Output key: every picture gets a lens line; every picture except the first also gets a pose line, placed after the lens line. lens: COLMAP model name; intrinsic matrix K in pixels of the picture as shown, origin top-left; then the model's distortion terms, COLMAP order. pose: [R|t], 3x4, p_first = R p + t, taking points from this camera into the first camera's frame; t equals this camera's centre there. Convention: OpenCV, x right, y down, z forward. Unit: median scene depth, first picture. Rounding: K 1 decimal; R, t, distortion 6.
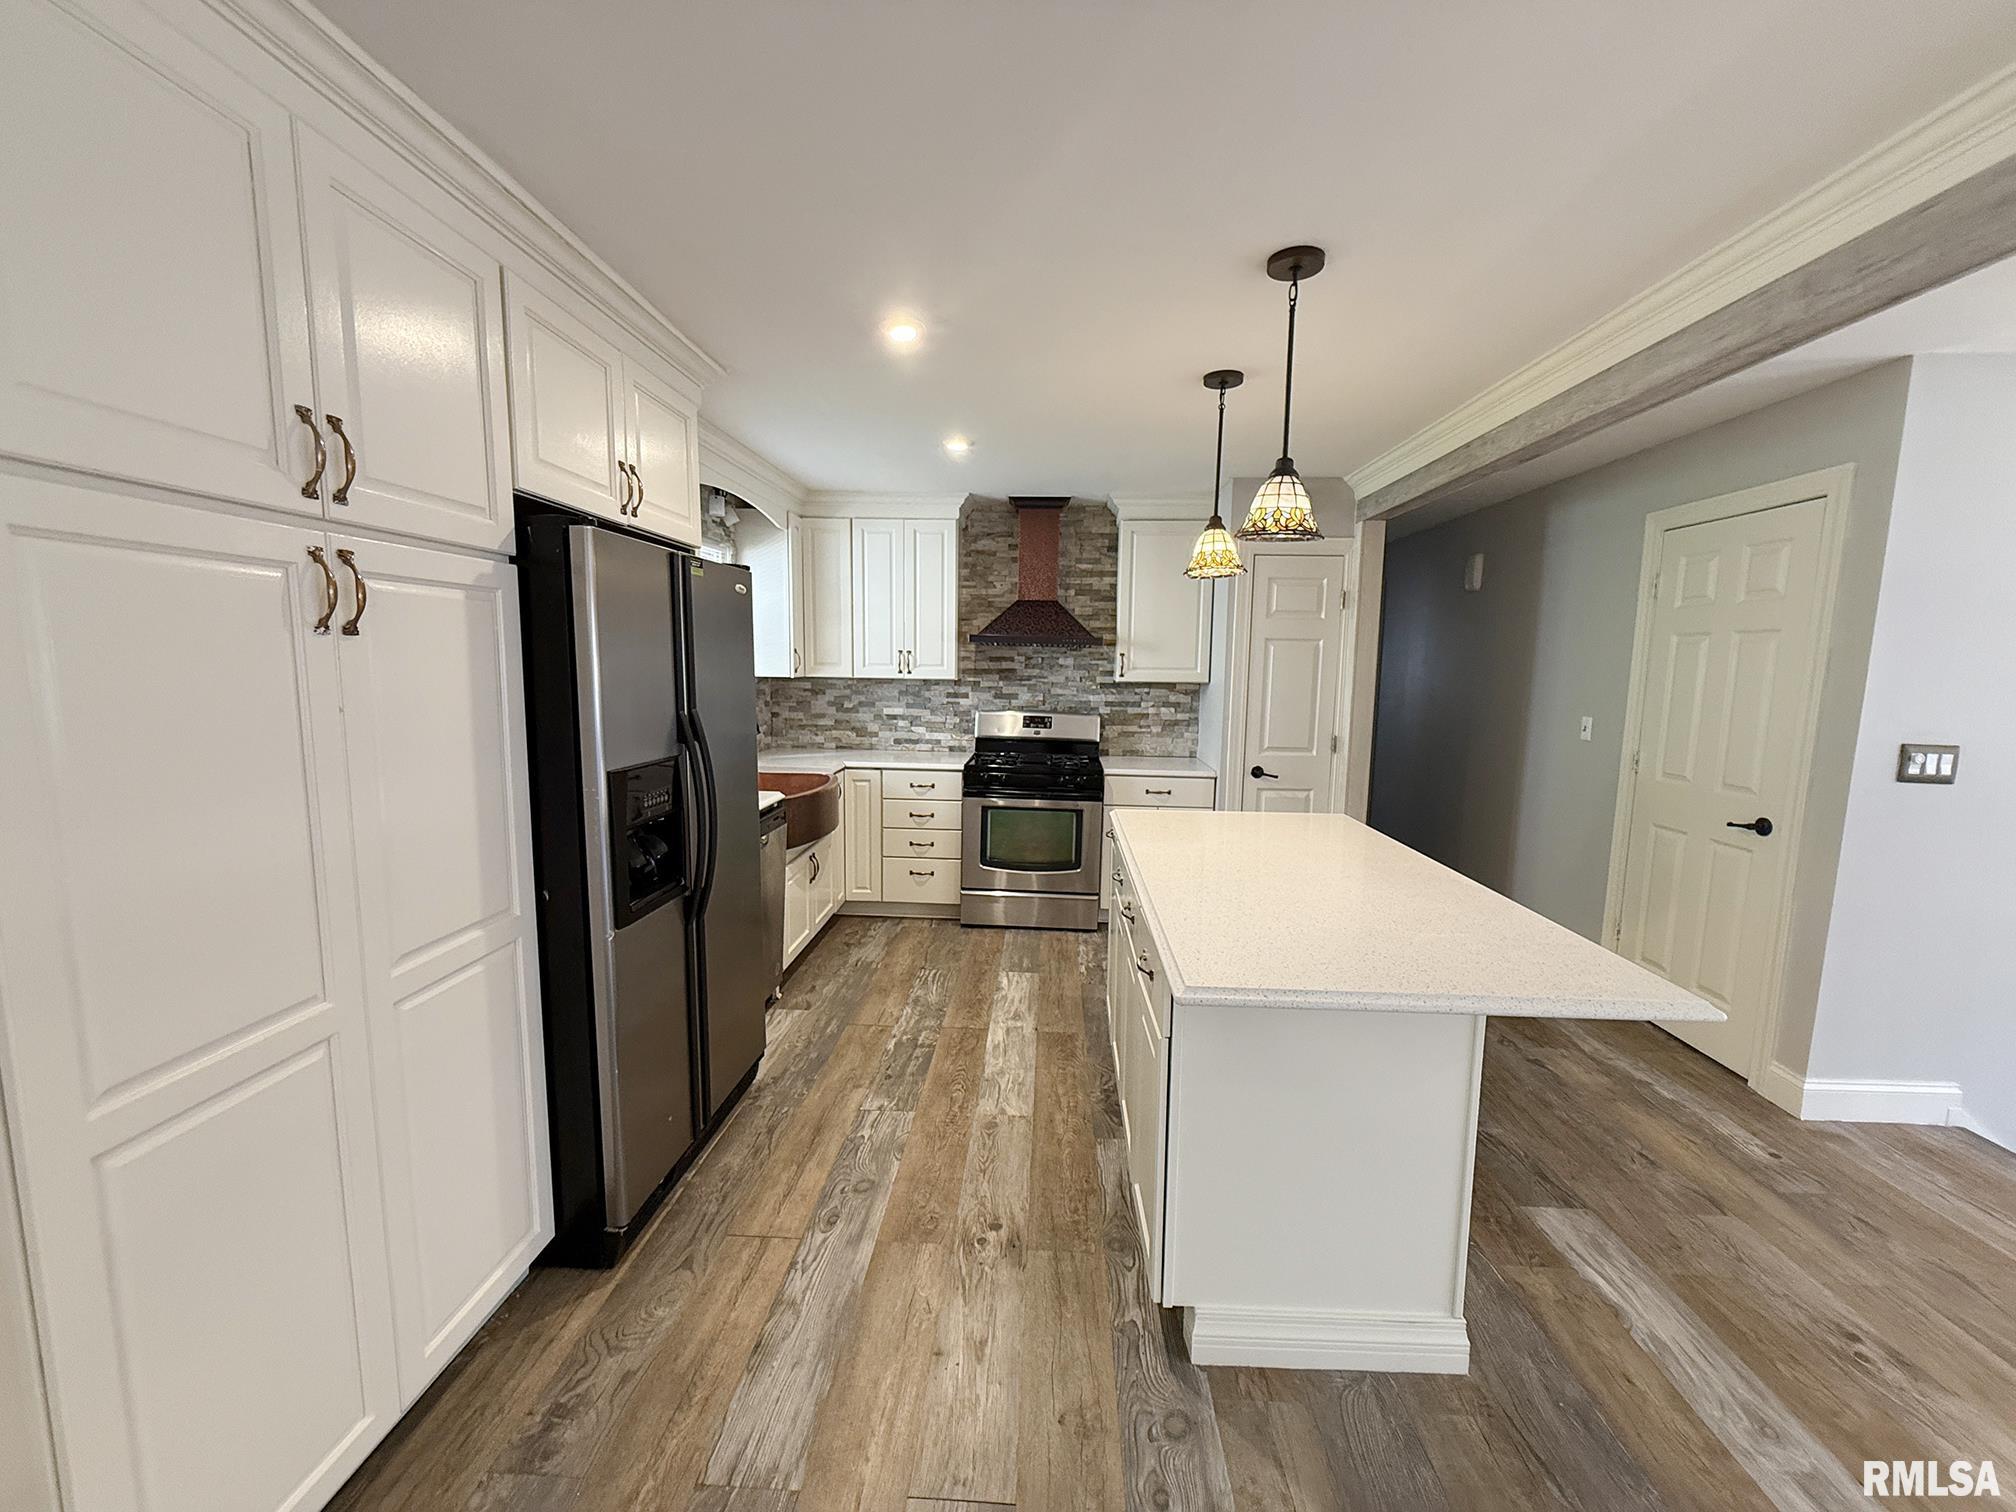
lens RADIAL K [[806.1, 0, 1015.4], [0, 806.1, 758.1], [0, 0, 1]] dist [-0.001670, 0.001188]
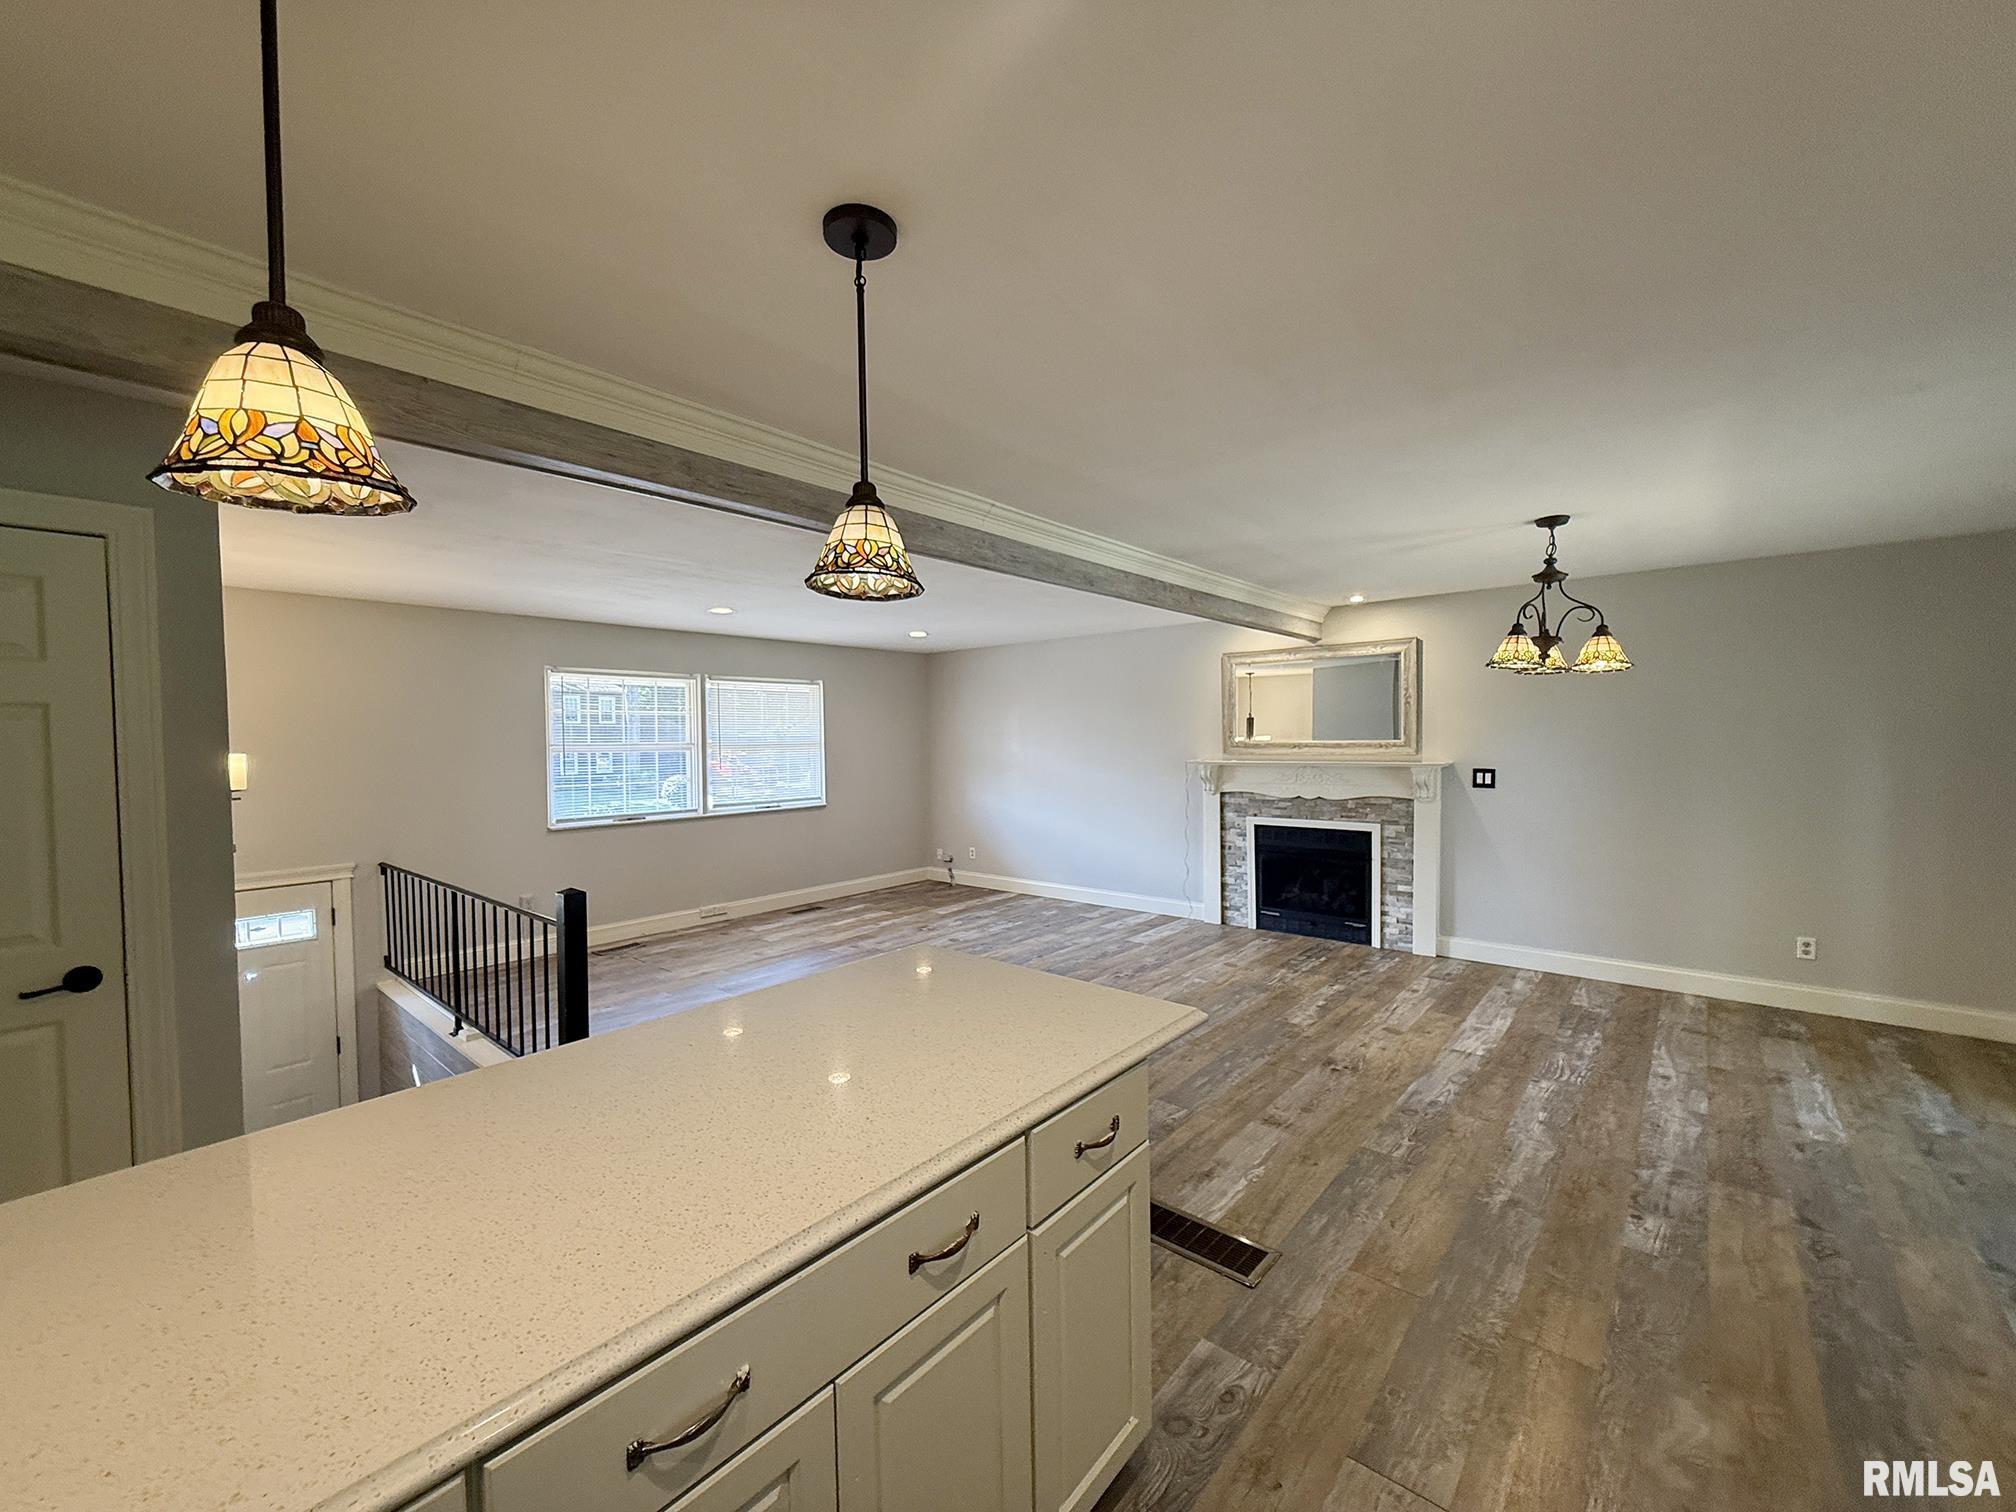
lens RADIAL K [[806.1, 0, 1019.7], [0, 806.1, 754.5], [0, 0, 1]] dist [-0.001670, 0.001188]
pose [[-0.791387, -0.018865, 0.611024, -0.168823], [0.074439, 0.989112, 0.126951, -0.148184], [-0.606766, 0.145951, -0.781366, 1.074803]]
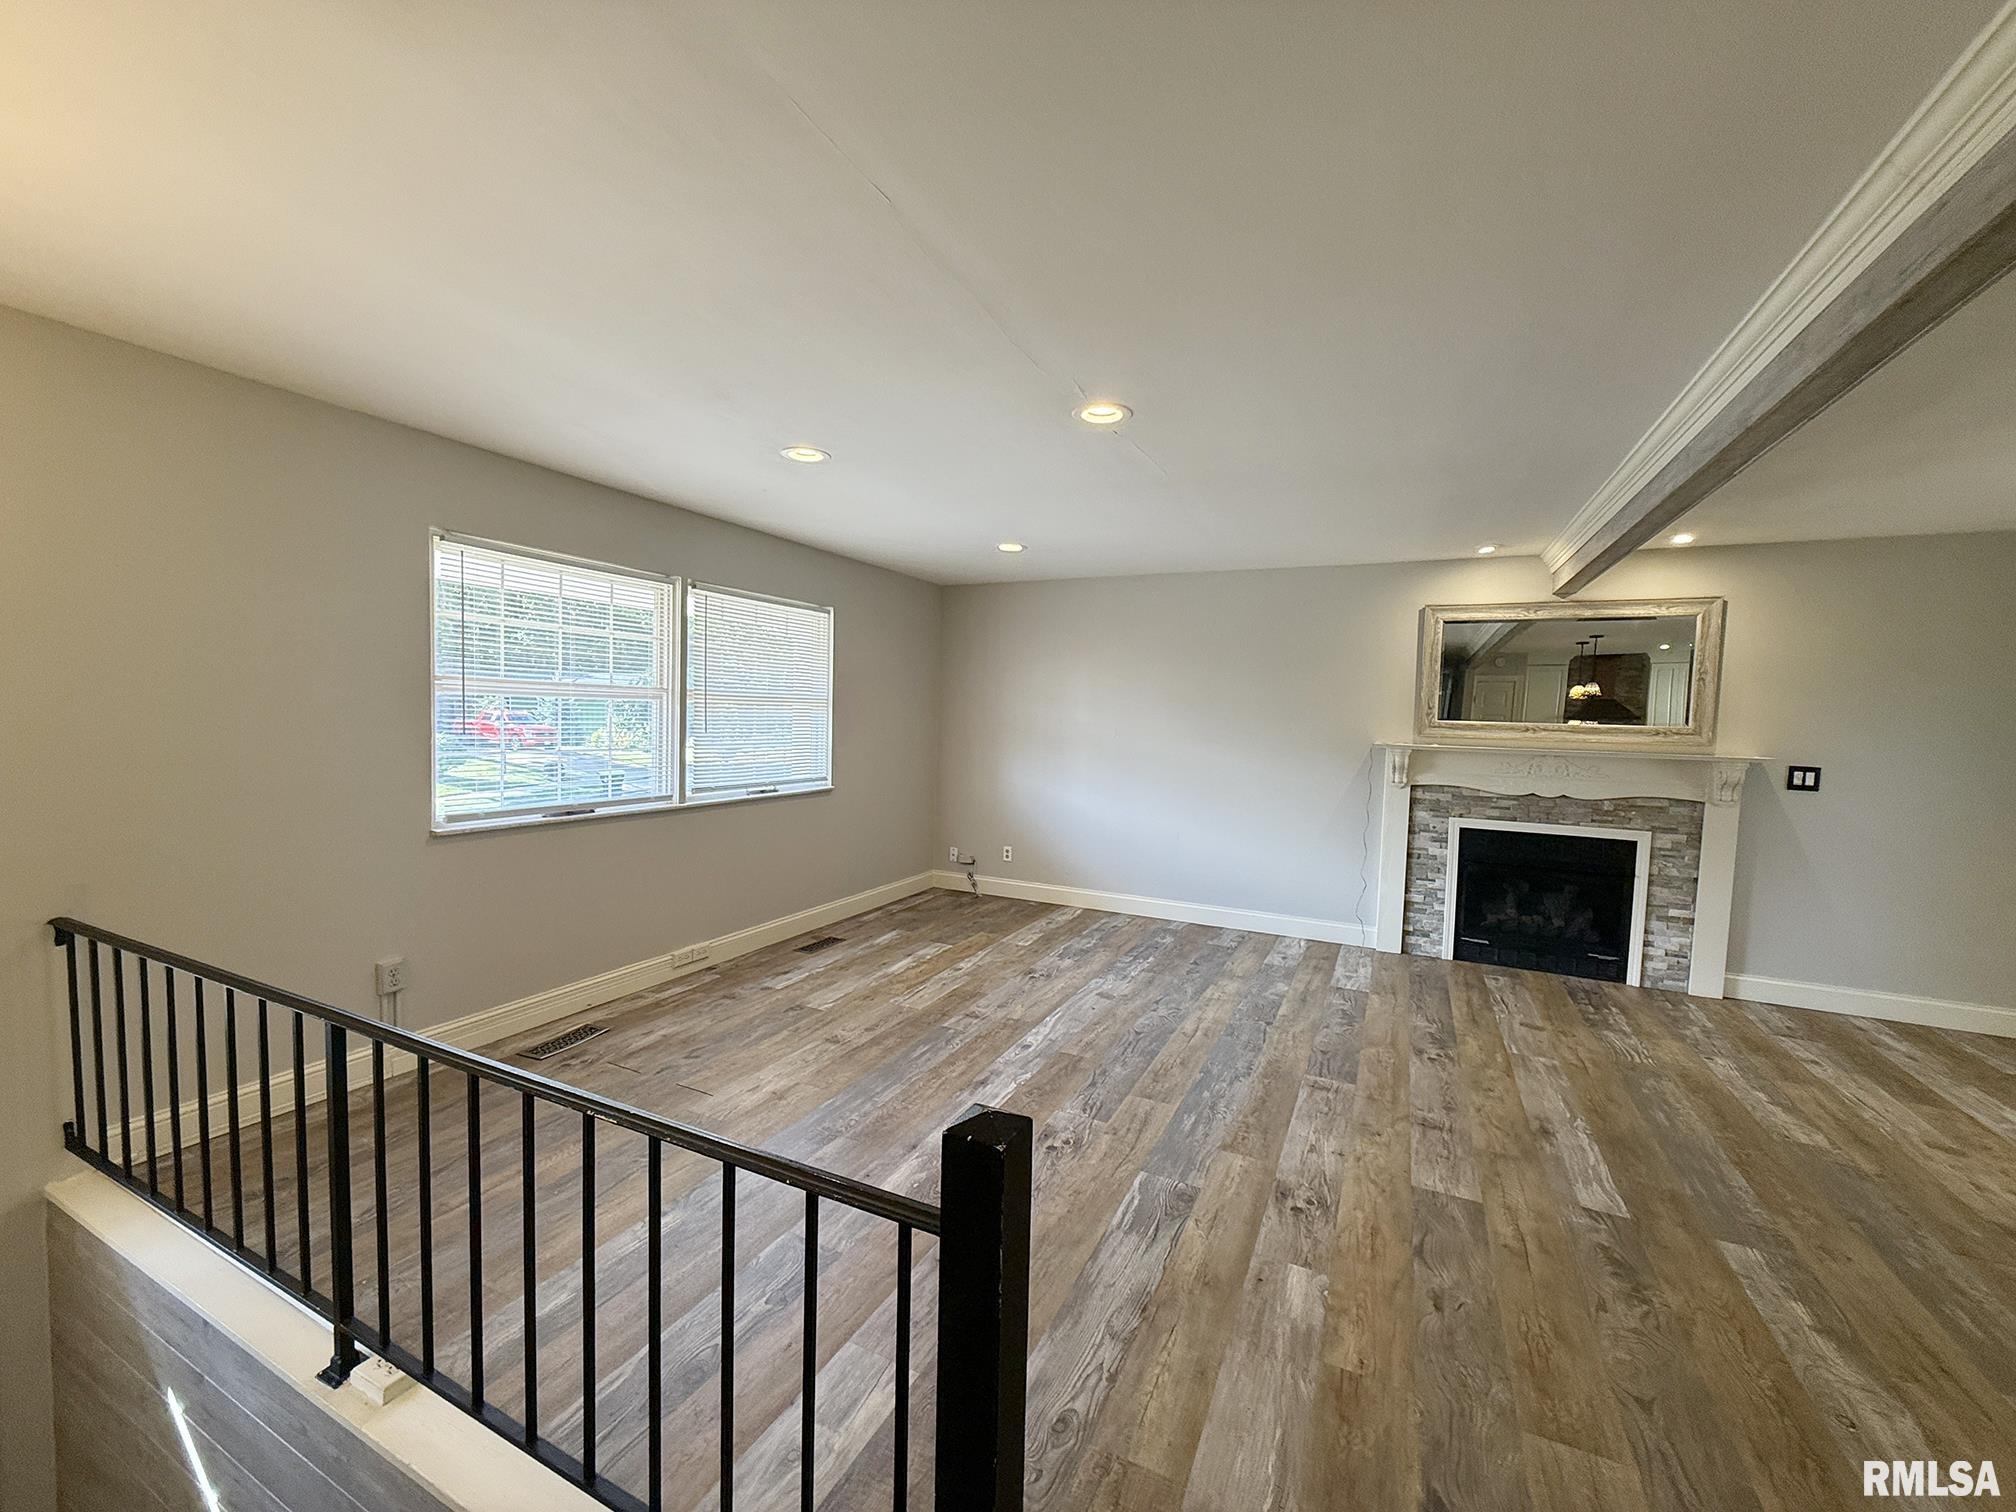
lens RADIAL K [[806.1, 0, 1021.0], [0, 806.1, 754.9], [0, 0, 1]] dist [-0.001670, 0.001188]
pose [[-0.919304, -0.064245, 0.388268, 0.906178], [0.003464, 0.985226, 0.171222, -0.079675], [-0.393533, 0.158750, -0.905500, 0.885934]]
